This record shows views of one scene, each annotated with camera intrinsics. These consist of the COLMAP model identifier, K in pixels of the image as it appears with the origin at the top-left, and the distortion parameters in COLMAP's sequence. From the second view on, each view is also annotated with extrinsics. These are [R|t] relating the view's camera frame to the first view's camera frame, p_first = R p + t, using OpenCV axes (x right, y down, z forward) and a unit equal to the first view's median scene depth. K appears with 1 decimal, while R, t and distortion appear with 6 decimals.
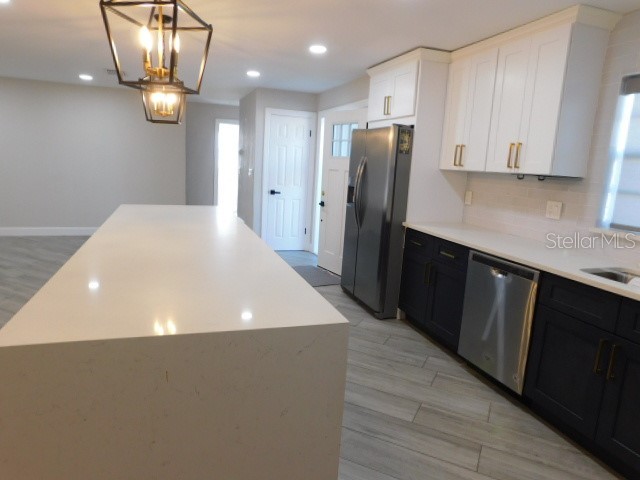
lens RADIAL K [[424.9, 0, 319.8], [0, 424.9, 240.3], [0, 0, 1]] dist [-0.051135, 0.006741]
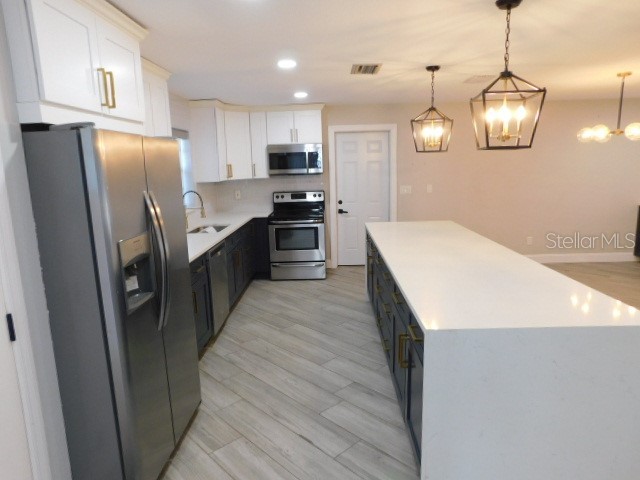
lens RADIAL K [[424.9, 0, 320.3], [0, 424.9, 240.5], [0, 0, 1]] dist [-0.051135, 0.006741]
pose [[-0.929698, -0.084861, 0.358413, -0.417193], [0.060890, 0.924295, 0.376789, -0.482419], [-0.363255, 0.372124, -0.854148, 2.102889]]
